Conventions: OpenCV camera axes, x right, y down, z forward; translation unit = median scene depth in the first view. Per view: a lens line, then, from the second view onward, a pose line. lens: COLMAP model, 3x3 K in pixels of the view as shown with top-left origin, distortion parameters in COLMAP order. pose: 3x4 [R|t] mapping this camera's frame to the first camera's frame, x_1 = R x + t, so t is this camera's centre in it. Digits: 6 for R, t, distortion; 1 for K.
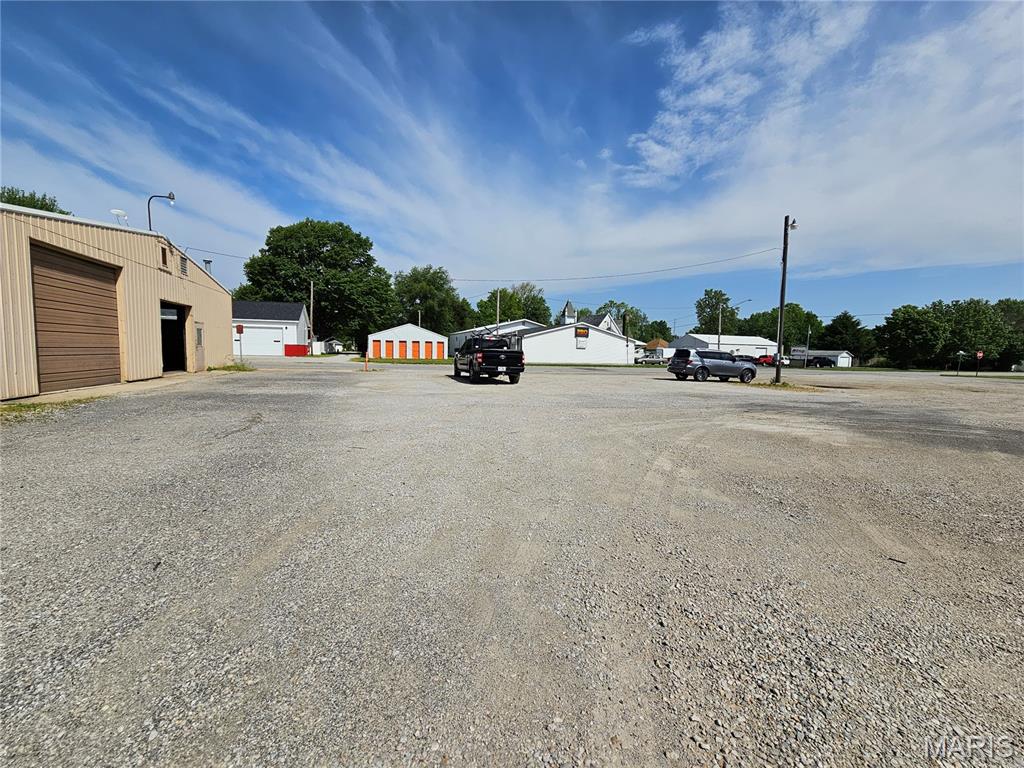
lens RADIAL K [[467.6, 0, 514.8], [0, 467.6, 384.0], [0, 0, 1]] dist [-0.015430, 0.004022]
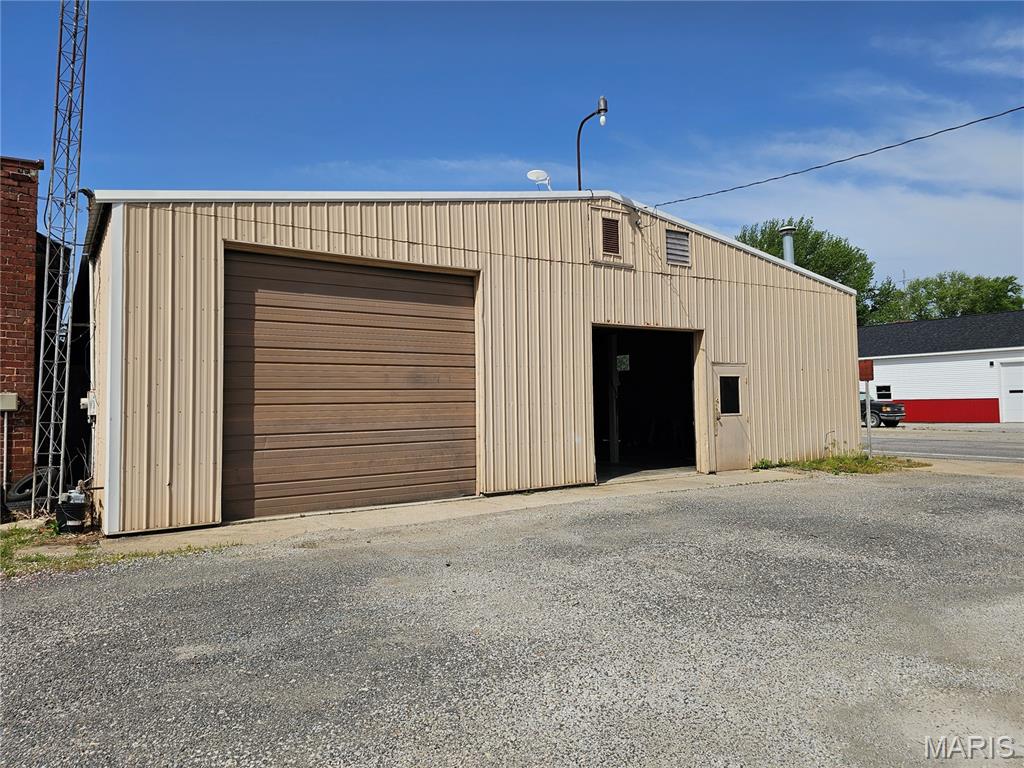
lens RADIAL K [[643.0, 0, 484.4], [0, 643.0, 380.2], [0, 0, 1]] dist [0.079085, -0.097727]
pose [[0.249255, -0.055813, -0.966828, -0.143119], [-0.049879, 0.996273, -0.070372, -0.071973], [0.967153, 0.065765, 0.245542, 0.745764]]
